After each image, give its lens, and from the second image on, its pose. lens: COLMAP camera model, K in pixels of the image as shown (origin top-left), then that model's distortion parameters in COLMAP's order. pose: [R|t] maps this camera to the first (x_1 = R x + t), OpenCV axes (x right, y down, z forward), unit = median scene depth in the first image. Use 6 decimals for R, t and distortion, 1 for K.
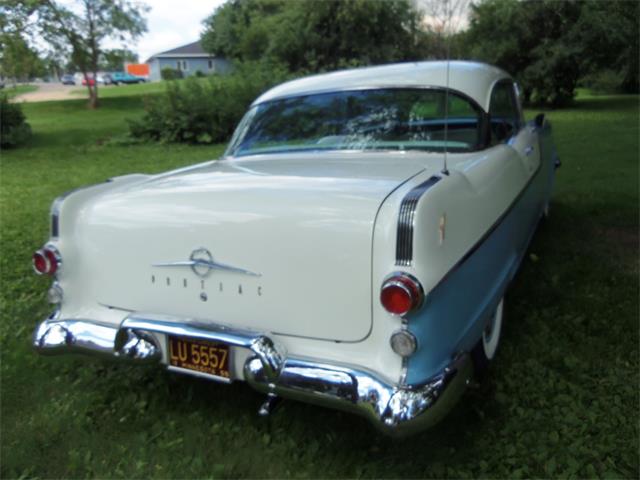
lens RADIAL K [[536.0, 0, 320.0], [0, 536.0, 240.0], [0, 0, 1]] dist [-0.033088, -0.004743]
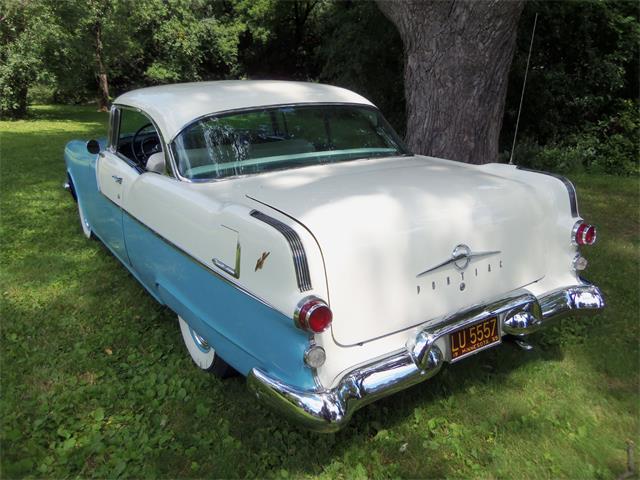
lens RADIAL K [[526.4, 0, 327.6], [0, 526.4, 240.3], [0, 0, 1]] dist [-0.005889, -0.017904]
pose [[0.477460, -0.187866, 0.858334, -1.305738], [0.199904, 0.974483, 0.102089, -0.163449], [-0.855611, 0.122841, 0.502832, 0.668317]]
